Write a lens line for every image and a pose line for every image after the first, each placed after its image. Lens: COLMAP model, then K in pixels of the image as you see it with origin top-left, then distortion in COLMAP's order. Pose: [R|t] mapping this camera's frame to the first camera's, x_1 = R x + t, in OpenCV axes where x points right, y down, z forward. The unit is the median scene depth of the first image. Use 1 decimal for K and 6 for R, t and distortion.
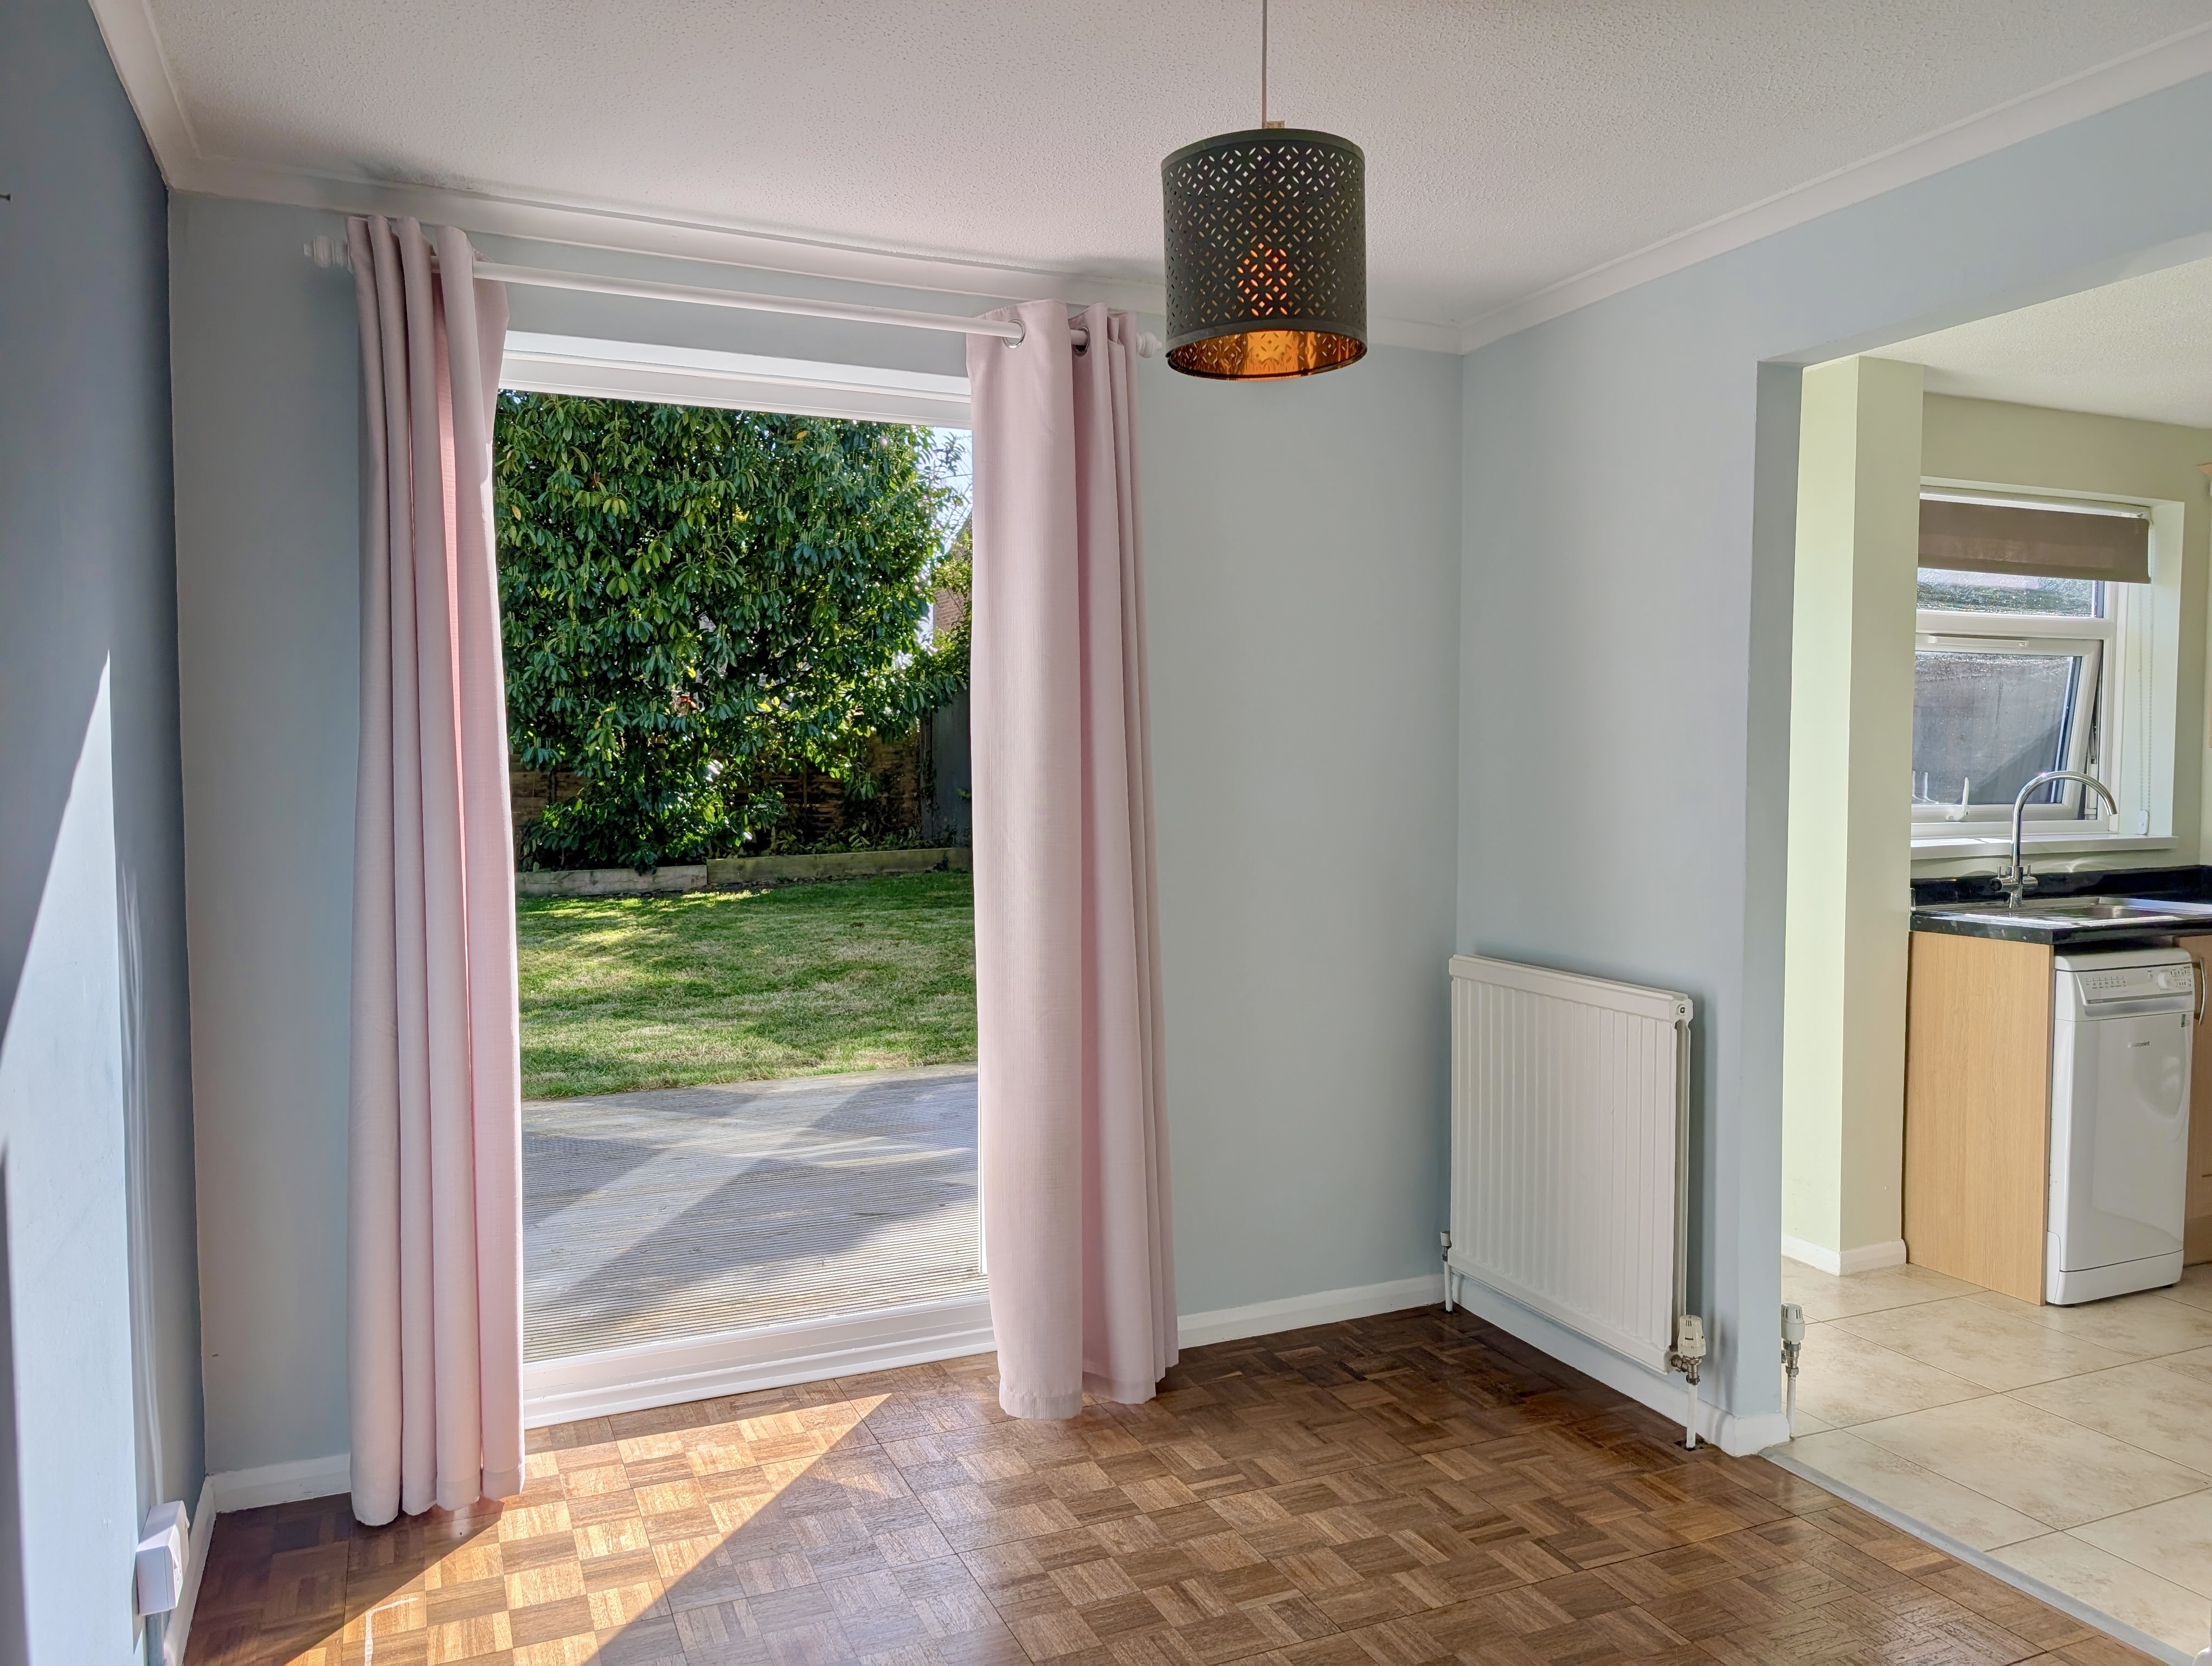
lens RADIAL K [[1578.1, 0, 1104.0], [0, 1578.1, 837.5], [0, 0, 1]] dist [0.023312, -0.013525]
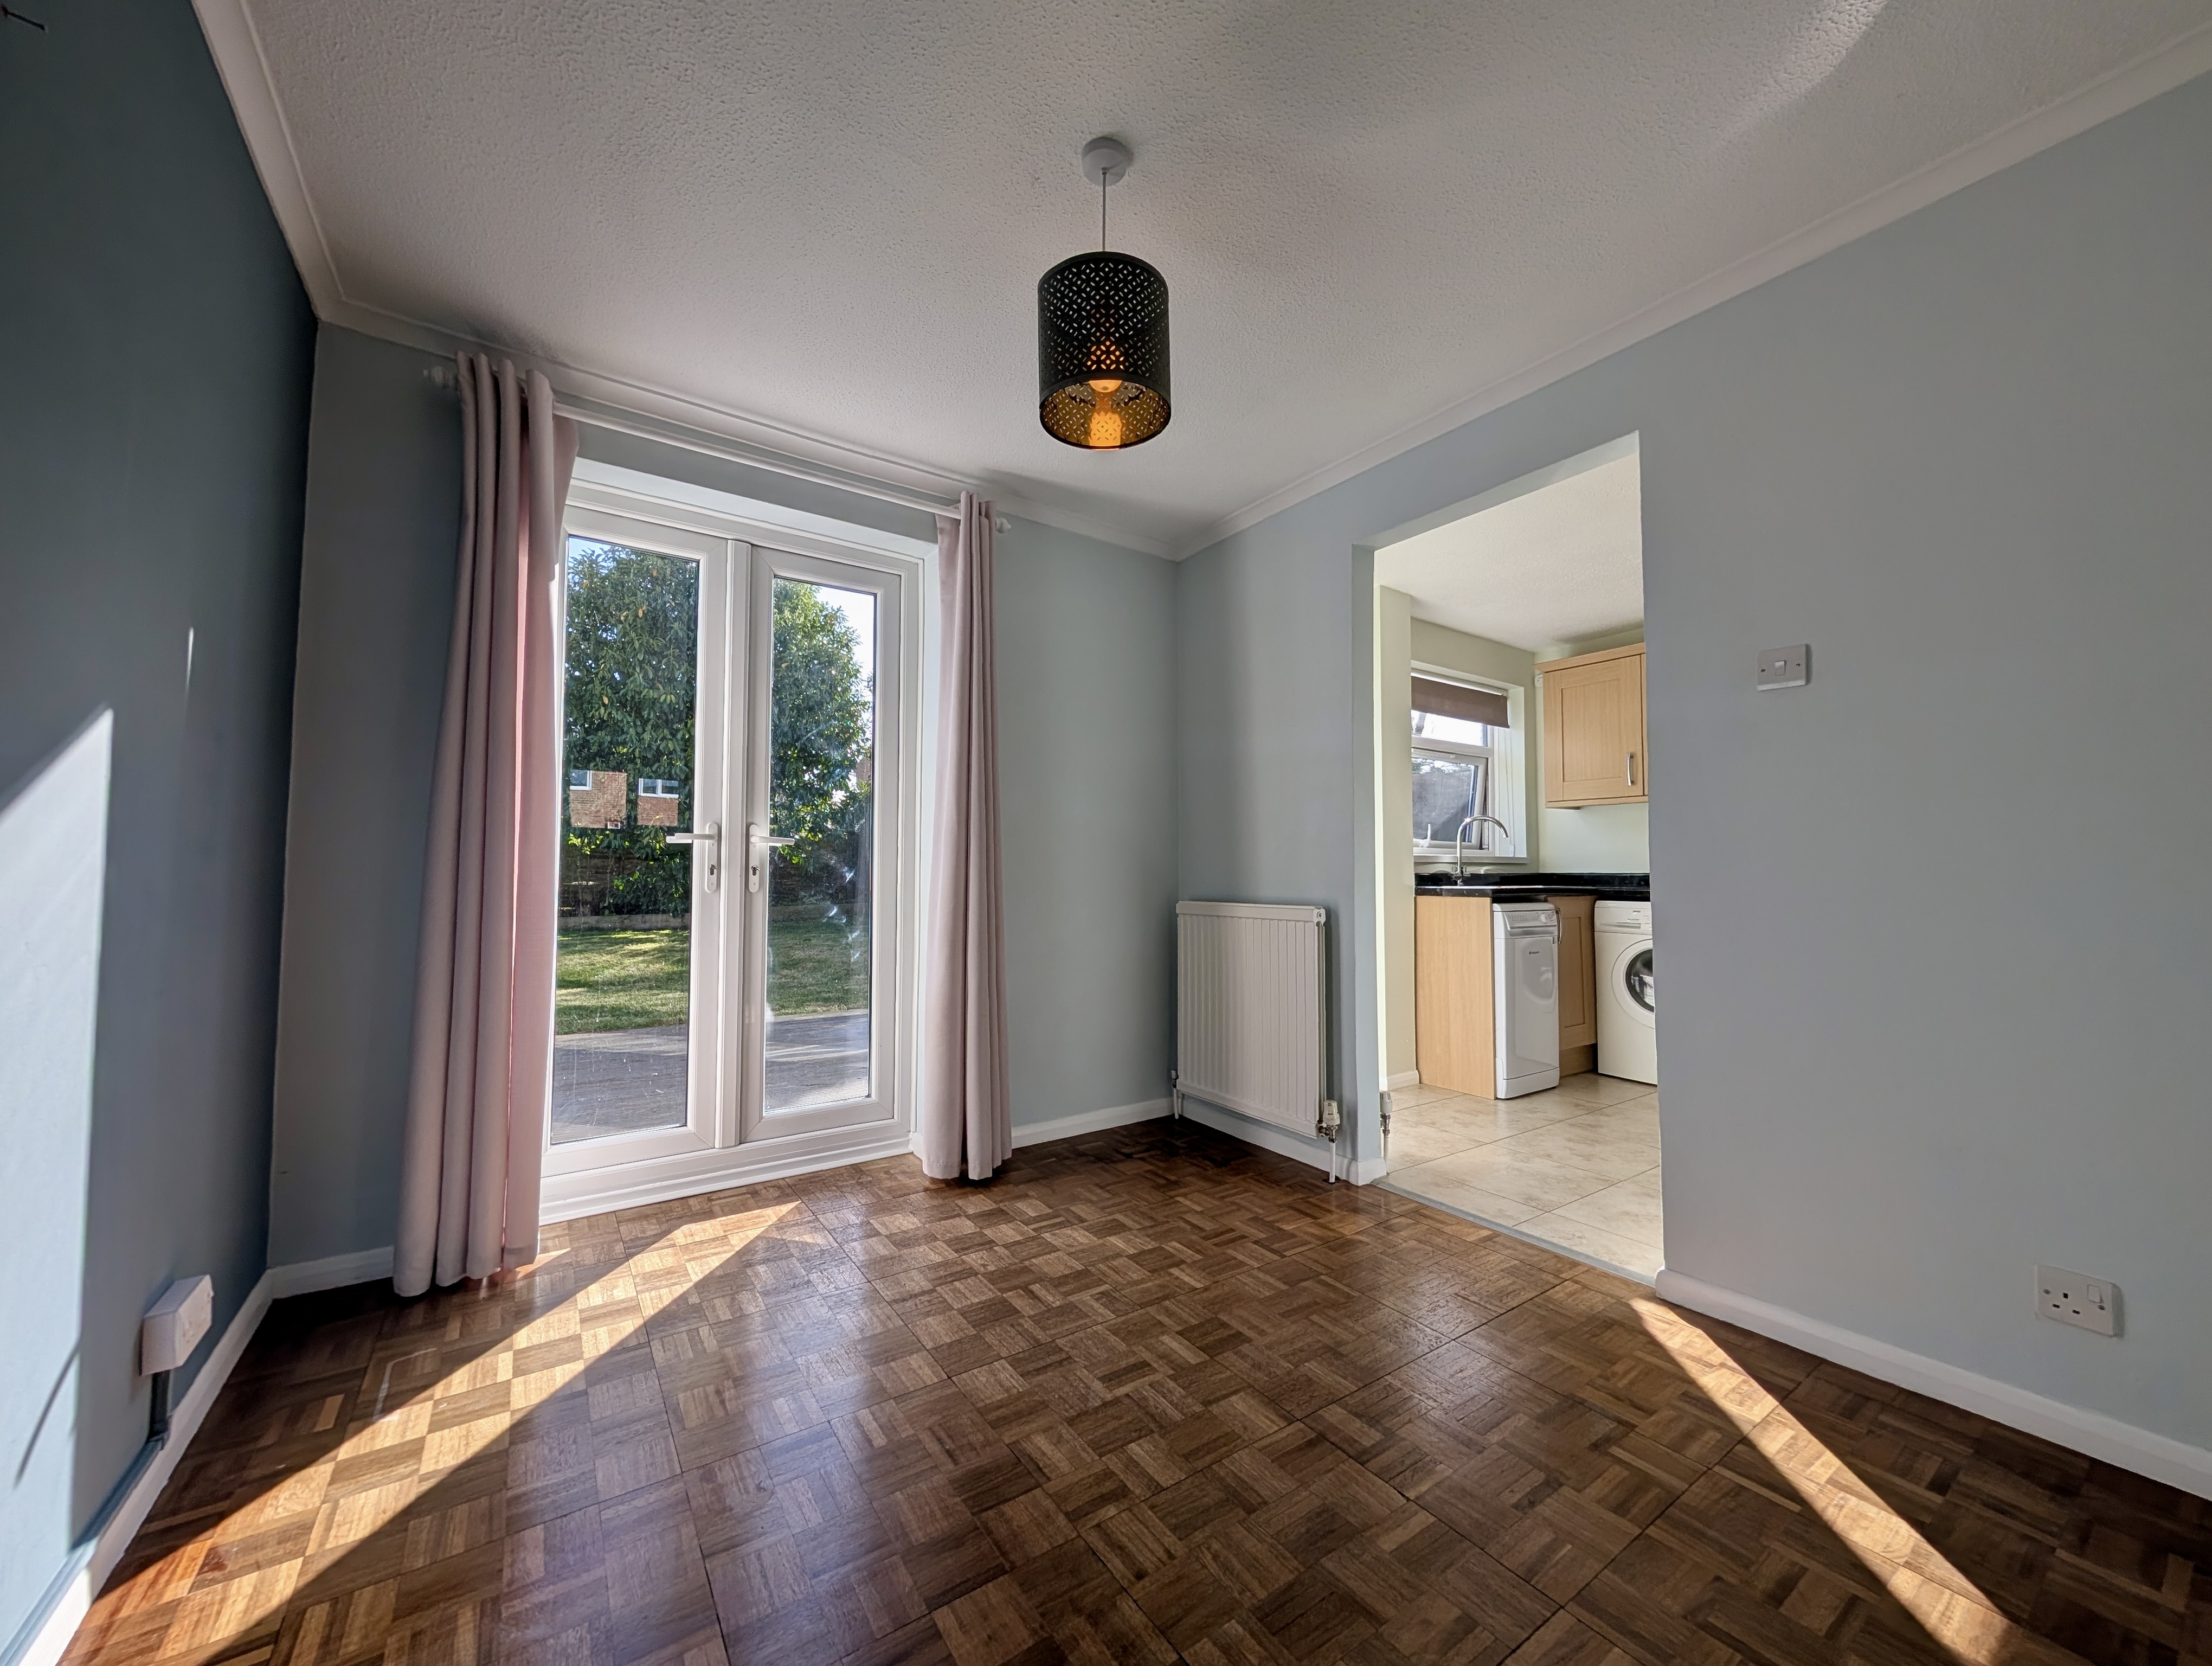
lens RADIAL K [[834.0, 0, 1105.7], [0, 834.0, 834.6], [0, 0, 1]] dist [0.001698, 0.000250]
pose [[0.982913, 0.014507, 0.183500, -0.024855], [0.003567, 0.995201, -0.097782, 0.112777], [-0.184038, 0.096766, 0.978144, 0.168057]]
